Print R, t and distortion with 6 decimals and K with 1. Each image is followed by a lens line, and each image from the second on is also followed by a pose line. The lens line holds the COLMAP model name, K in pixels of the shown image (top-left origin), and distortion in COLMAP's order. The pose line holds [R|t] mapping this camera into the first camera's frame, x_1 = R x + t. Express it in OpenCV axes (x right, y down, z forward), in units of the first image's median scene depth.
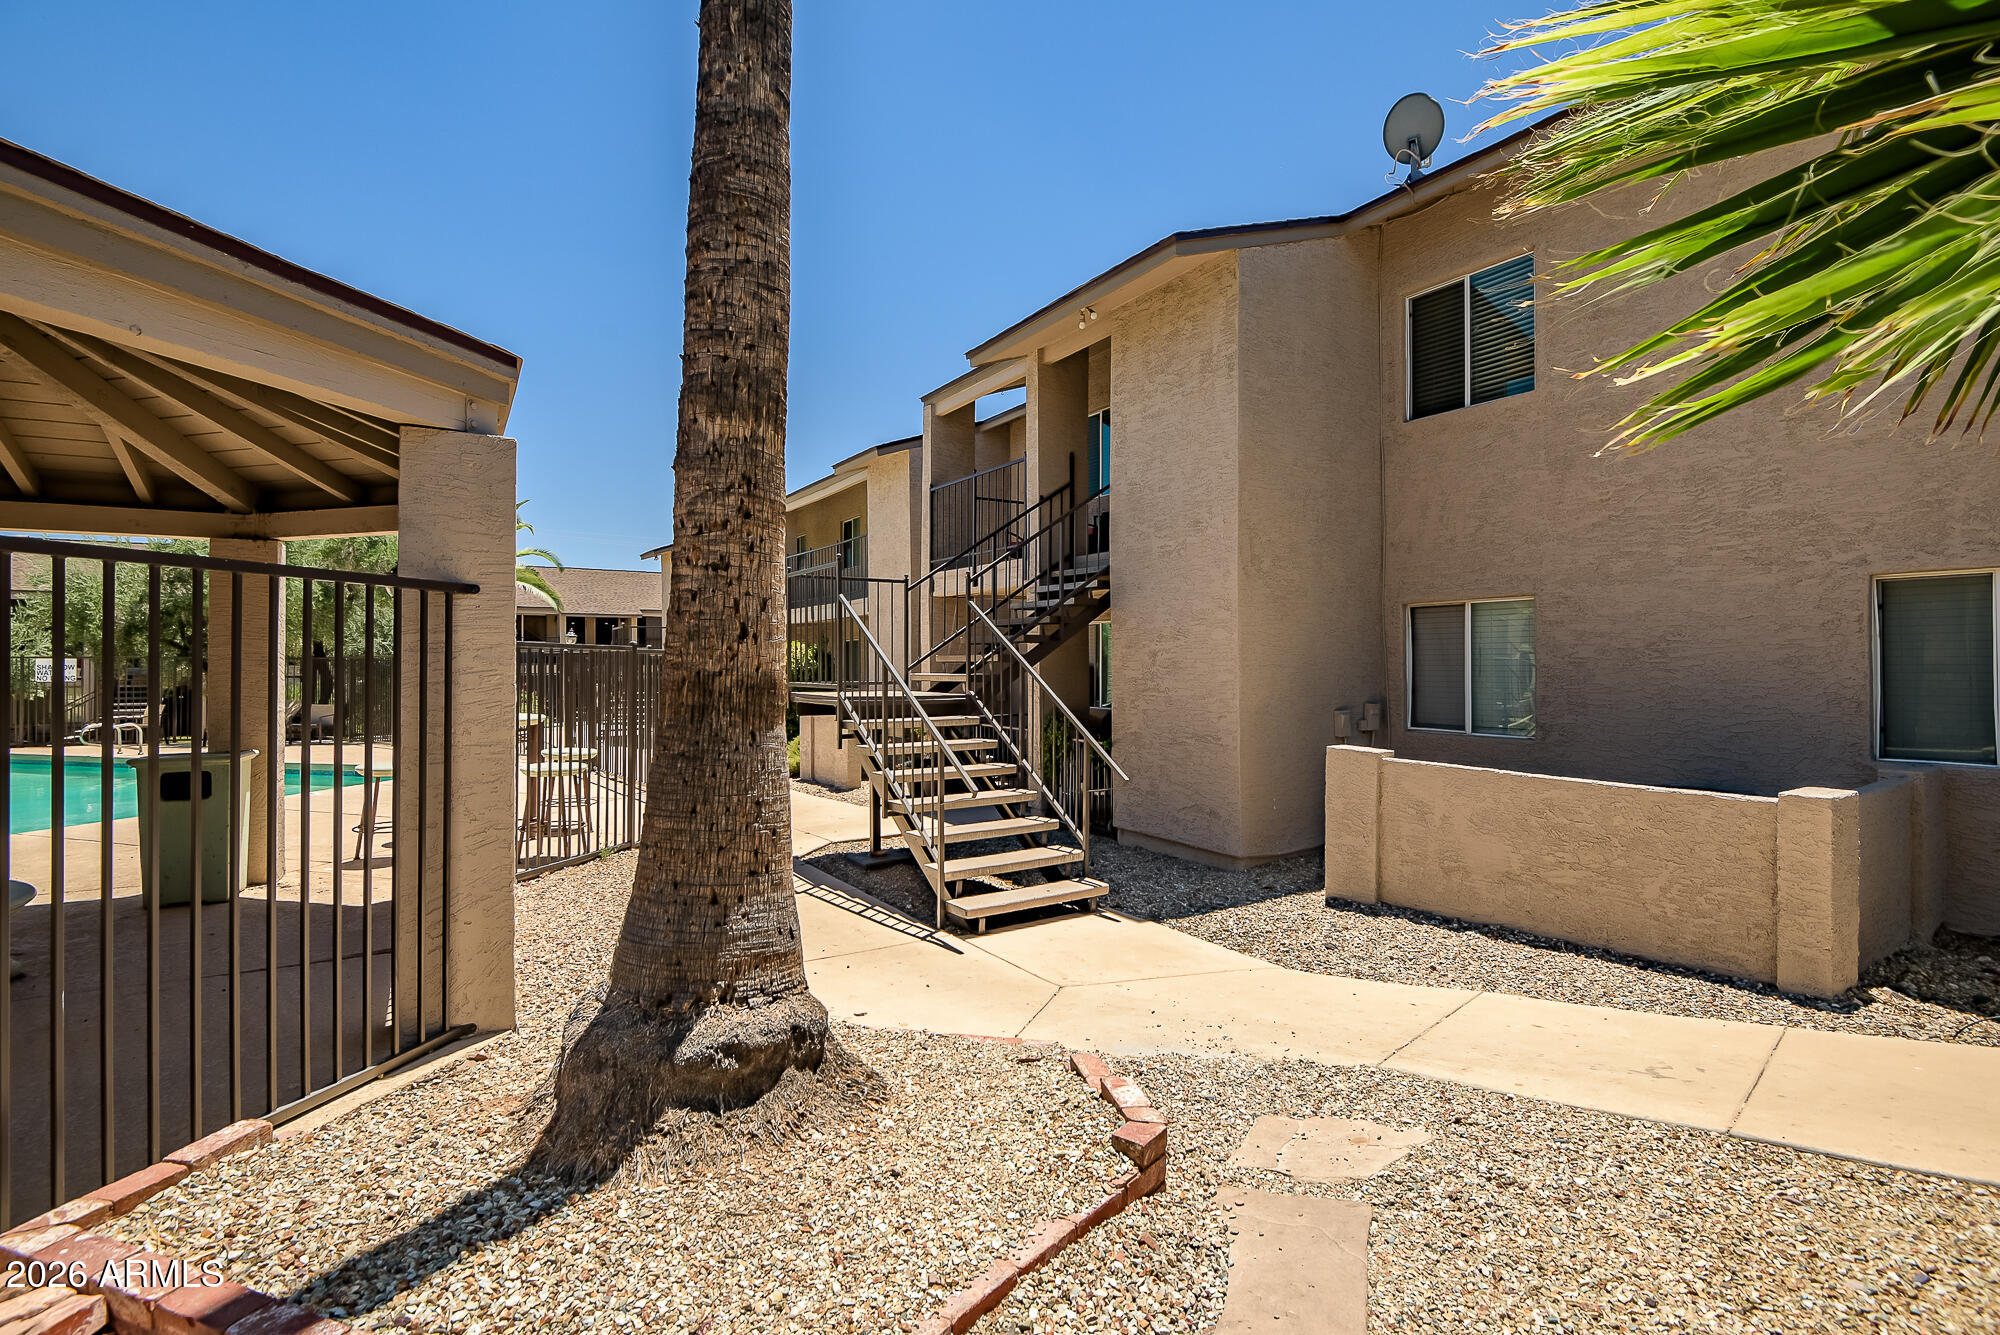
lens RADIAL K [[956.6, 0, 1005.3], [0, 956.6, 653.5], [0, 0, 1]] dist [0.015875, -0.000636]
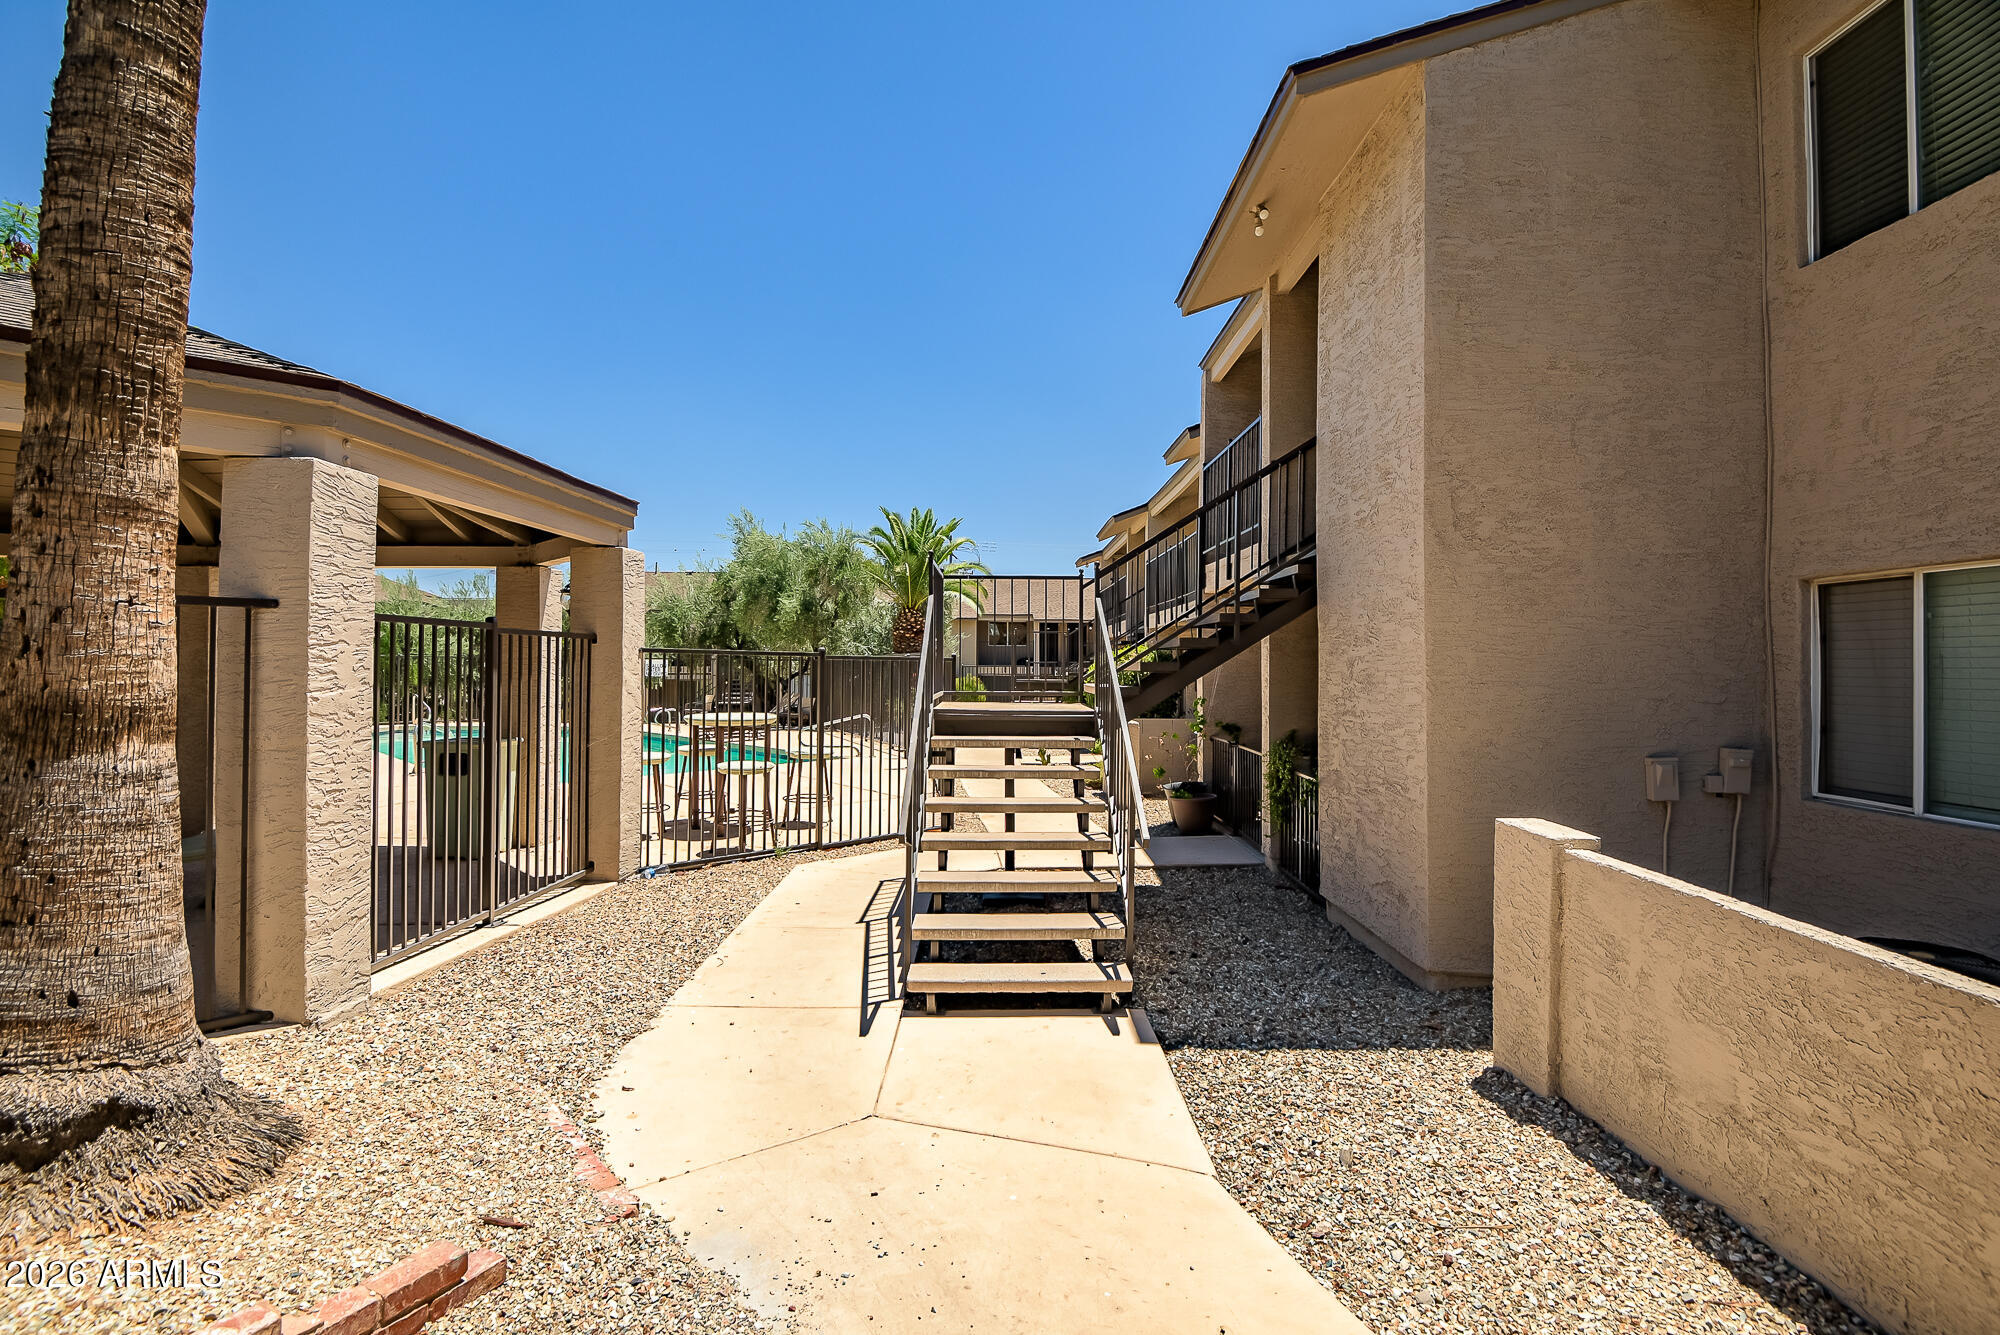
lens RADIAL K [[944.8, 0, 1000.5], [0, 944.8, 653.2], [0, 0, 1]] dist [0.015084, -0.020408]
pose [[0.839033, 0.000661, -0.544080, 0.389583], [-0.001589, 0.999998, -0.001236, -0.006771], [0.544078, 0.001902, 0.839033, 0.315263]]
